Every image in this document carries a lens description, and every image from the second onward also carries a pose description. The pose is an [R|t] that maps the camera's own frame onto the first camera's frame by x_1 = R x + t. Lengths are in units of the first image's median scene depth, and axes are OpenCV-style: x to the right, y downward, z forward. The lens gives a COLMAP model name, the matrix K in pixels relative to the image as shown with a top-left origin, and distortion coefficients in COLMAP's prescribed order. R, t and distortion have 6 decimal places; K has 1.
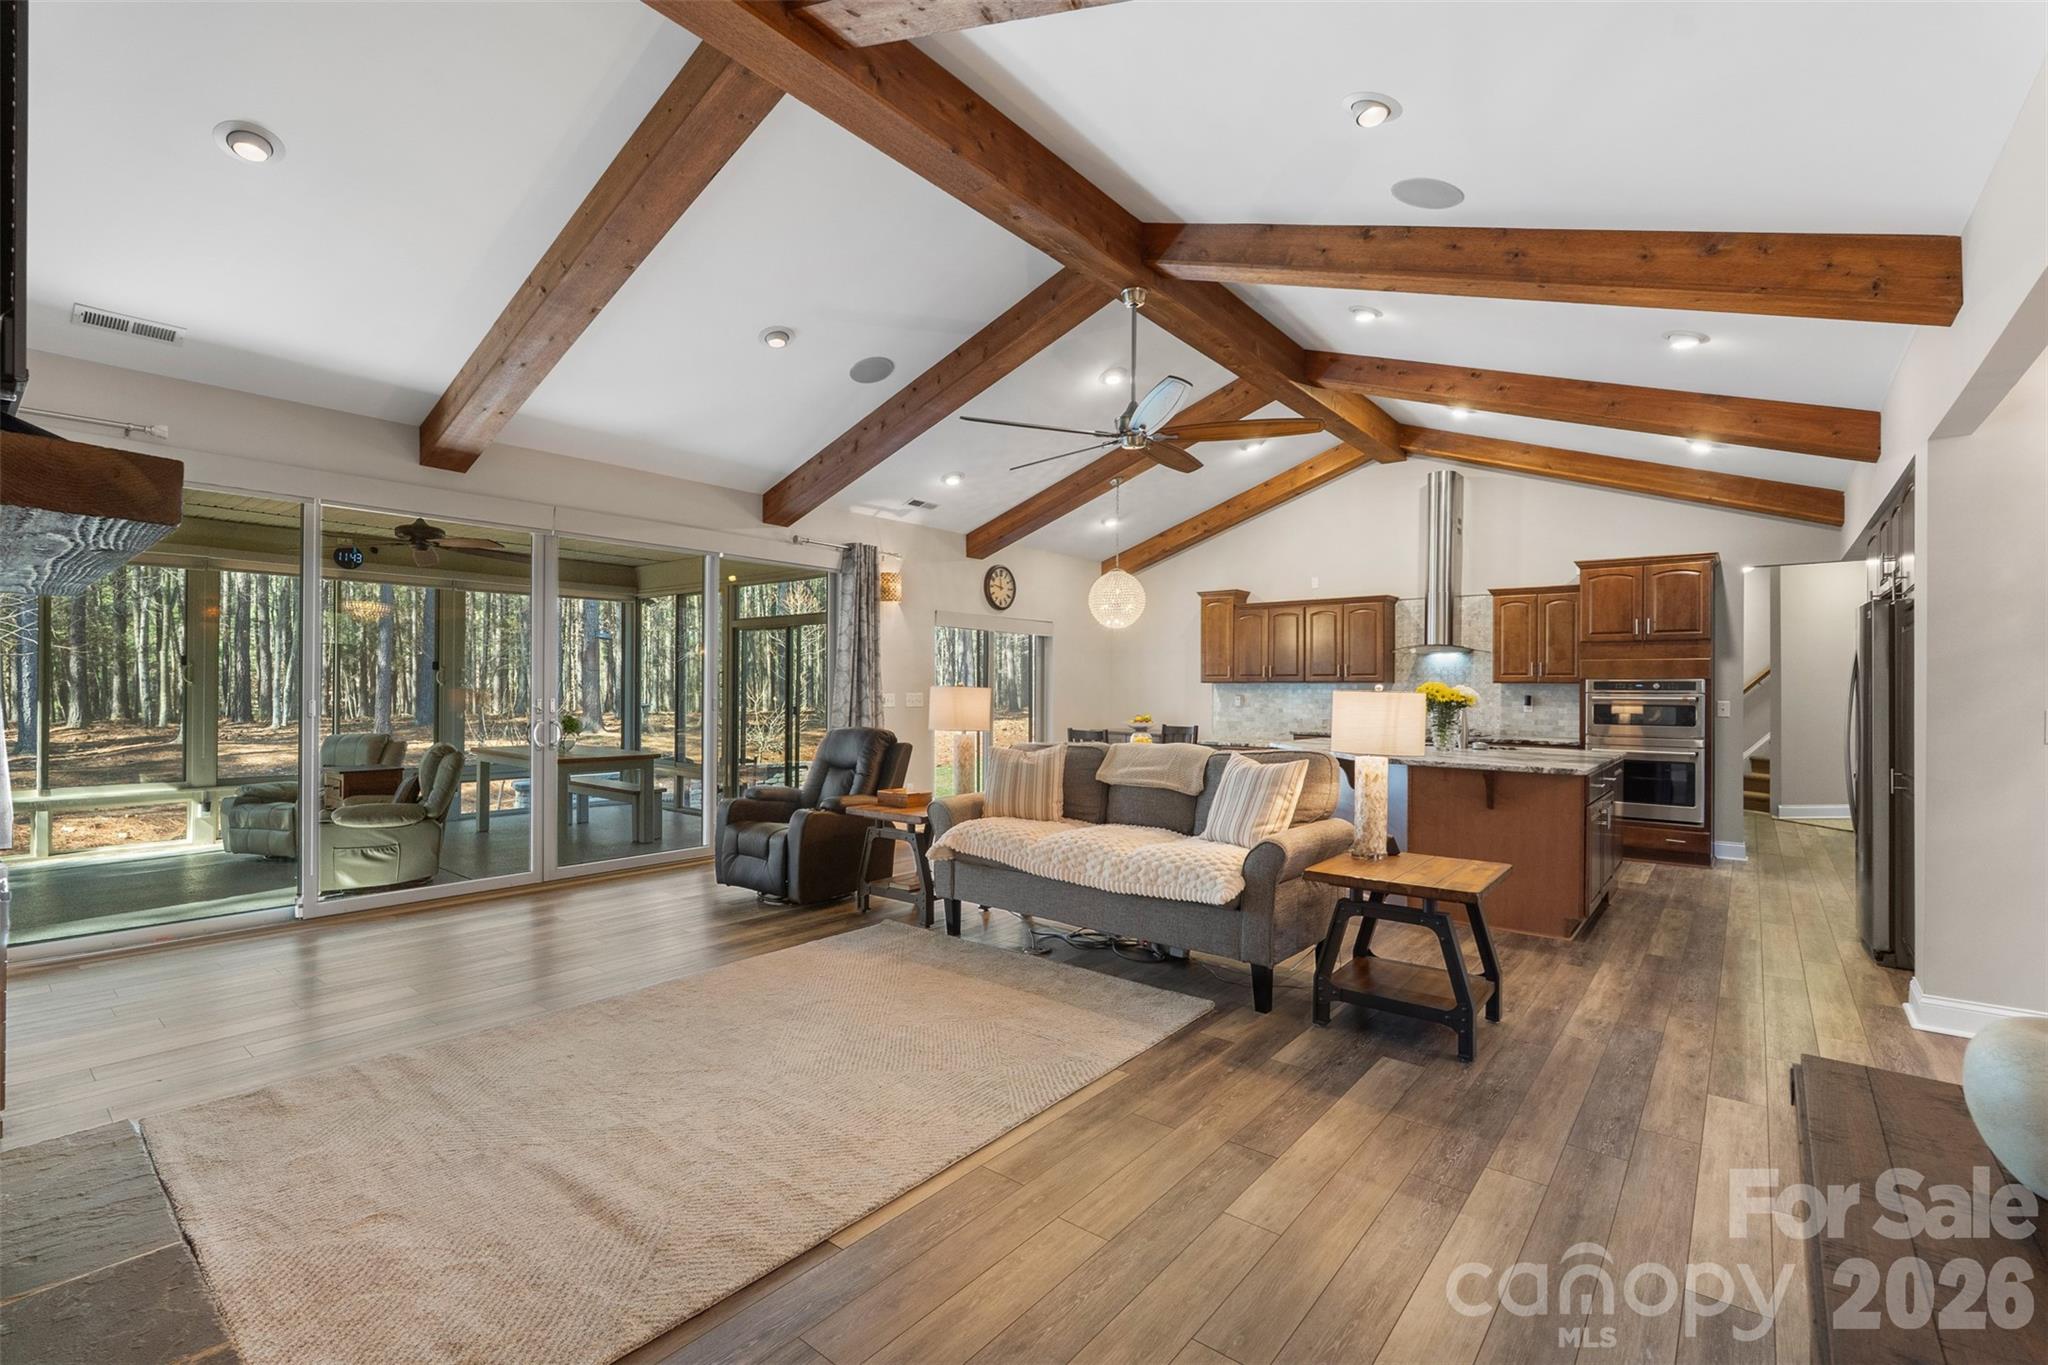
lens RADIAL K [[899.8, 0, 1027.7], [0, 899.8, 685.6], [0, 0, 1]] dist [-0.004942, 0.000846]
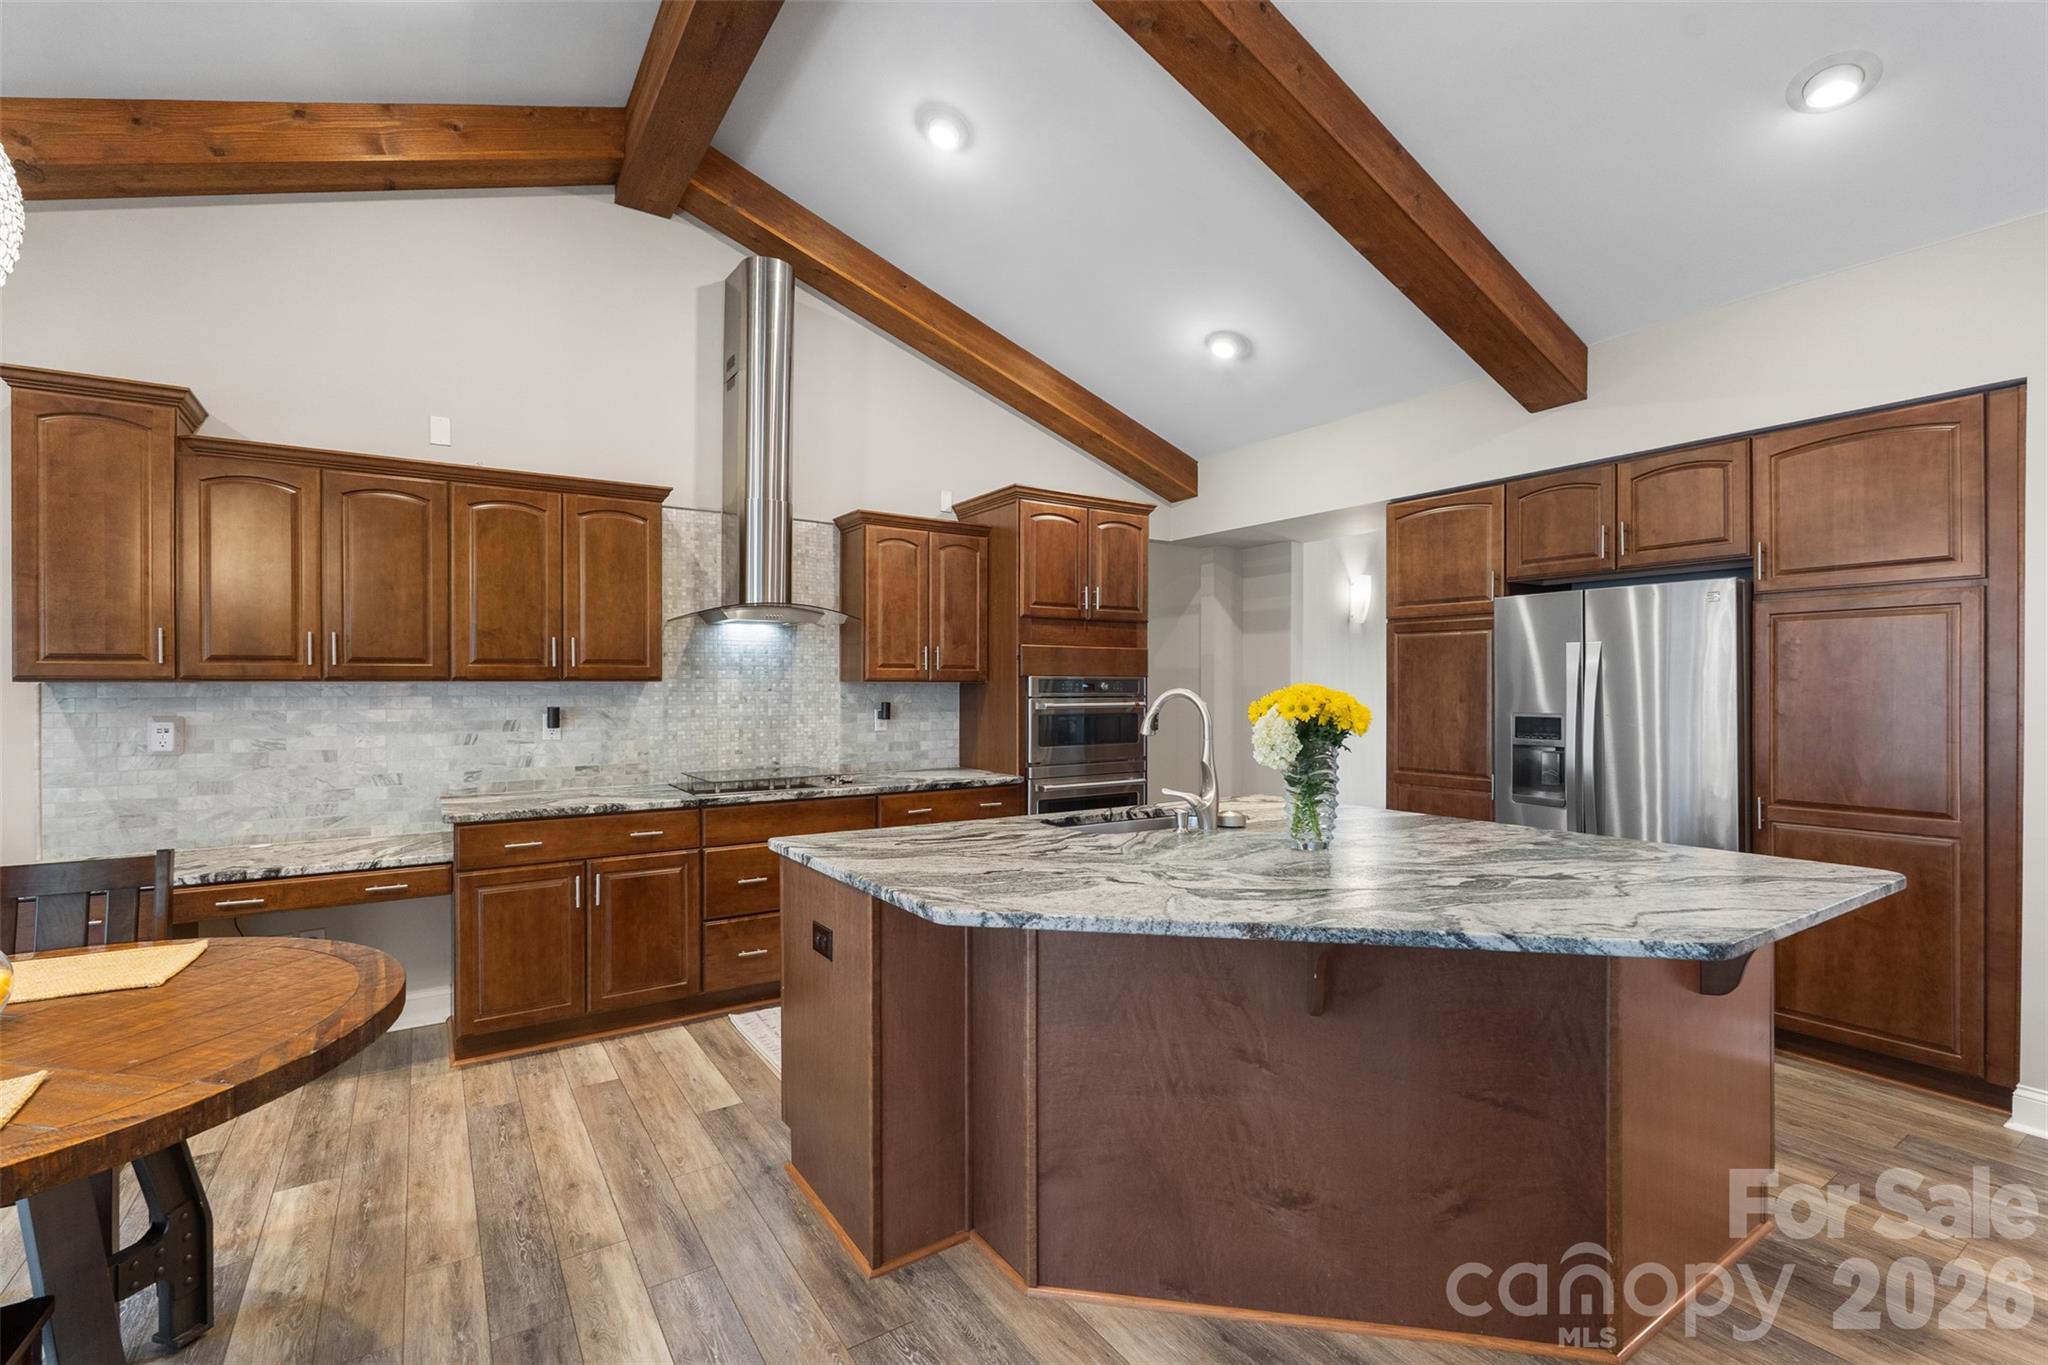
lens RADIAL K [[899.8, 0, 1016.4], [0, 899.8, 683.2], [0, 0, 1]] dist [-0.004942, 0.000846]
pose [[0.306122, -0.005051, 0.951979, 0.026221], [0.000315, 0.999986, 0.005204, -0.005831], [-0.951992, -0.001293, 0.306119, 0.907930]]
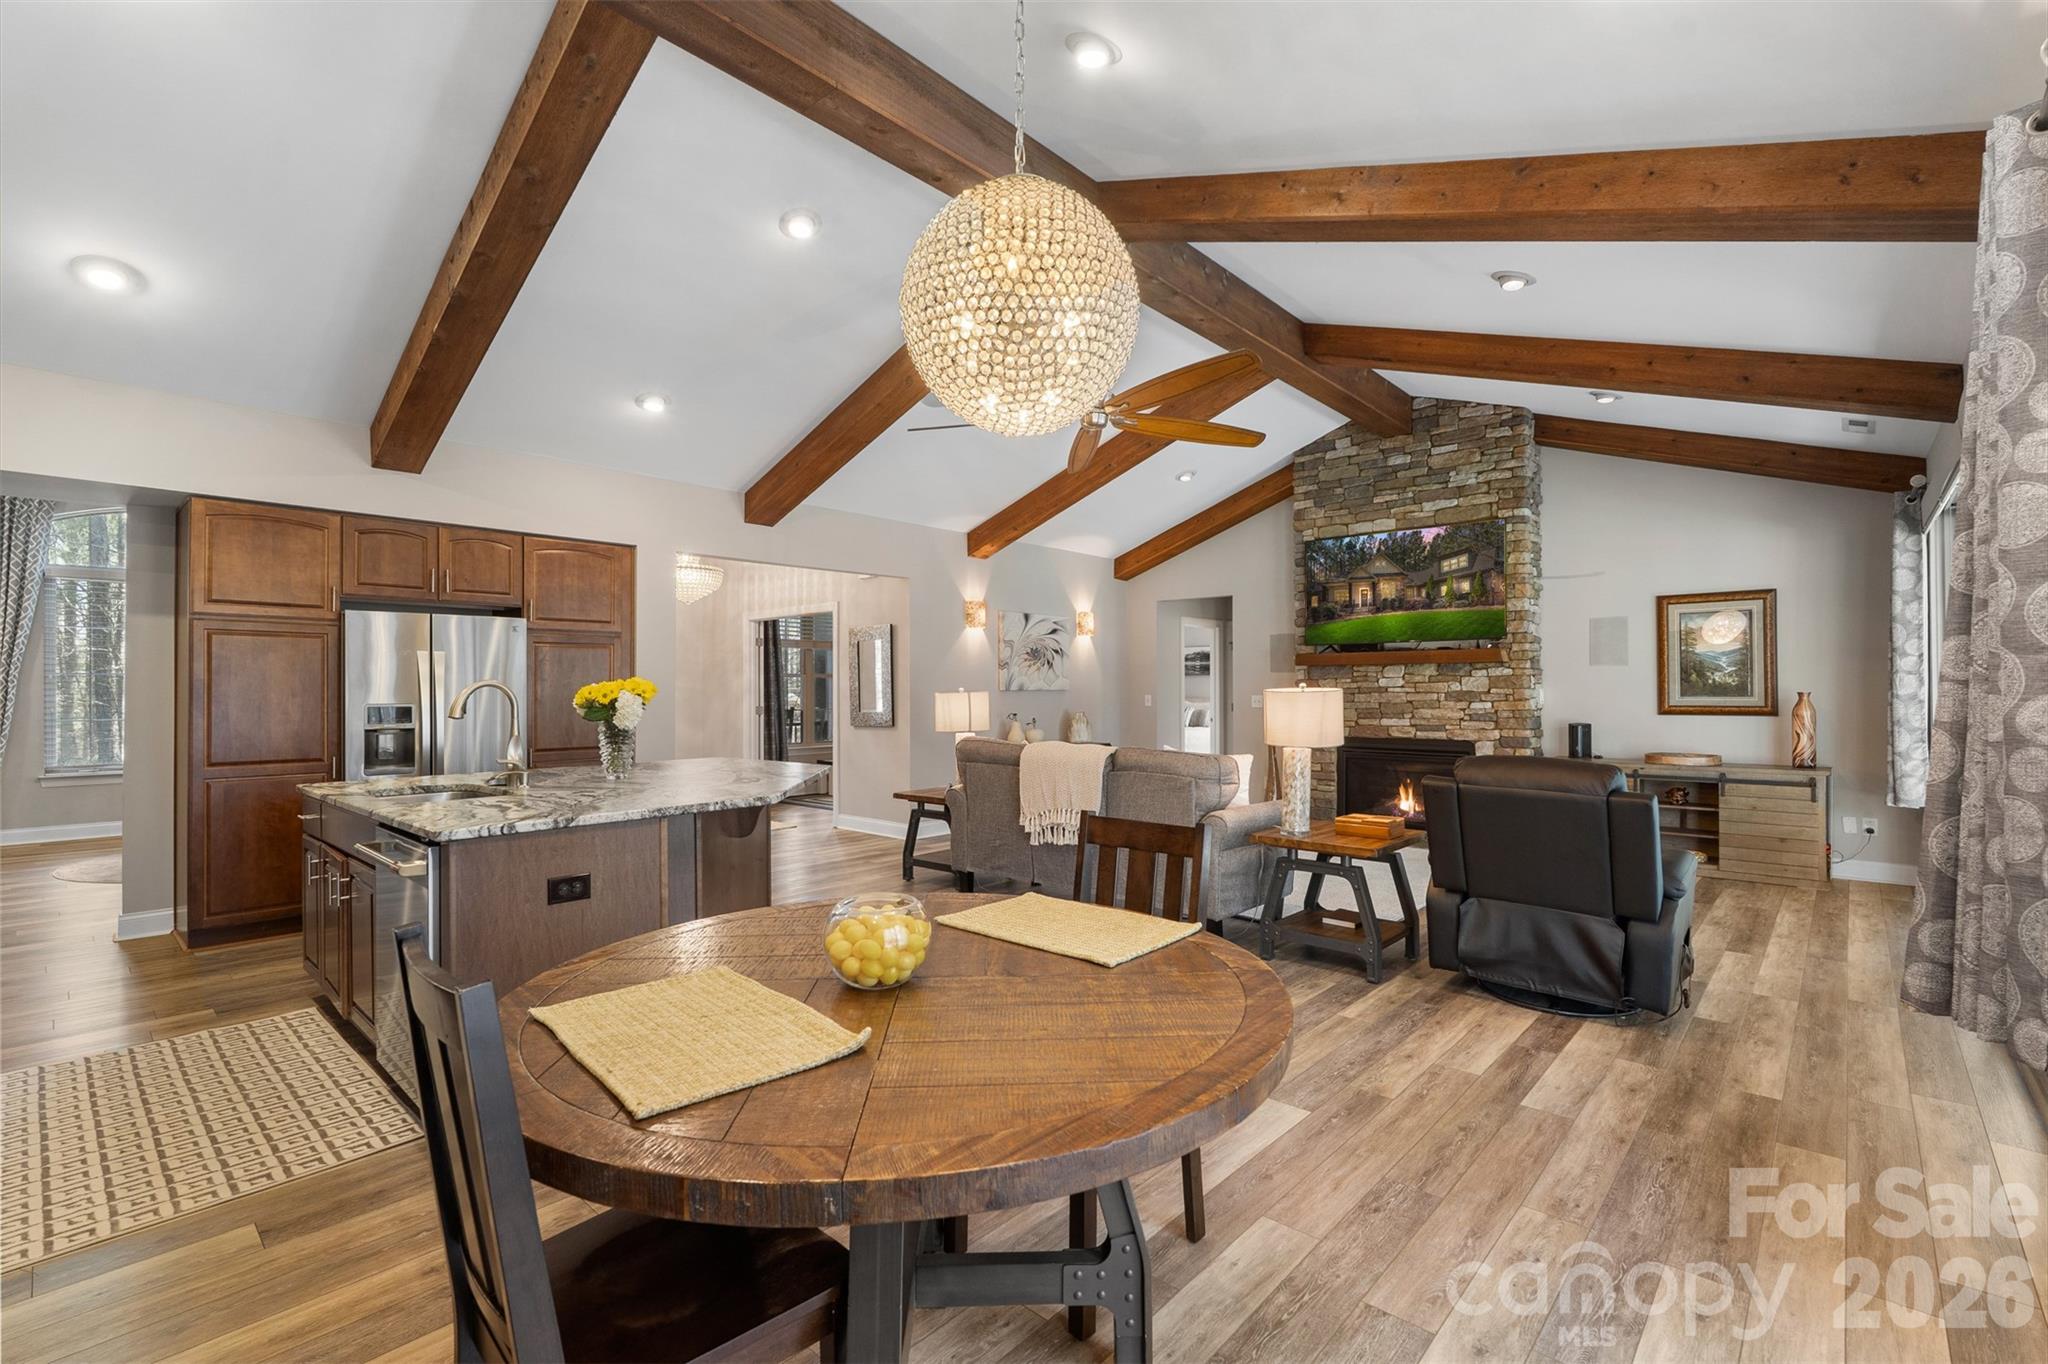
lens RADIAL K [[899.8, 0, 1038.8], [0, 899.8, 682.6], [0, 0, 1]] dist [-0.004942, 0.000846]
pose [[-0.998310, -0.001447, 0.058090, 0.077326], [-0.002154, 0.999924, -0.012110, 0.003037], [-0.058069, -0.012214, -0.998238, 1.318351]]
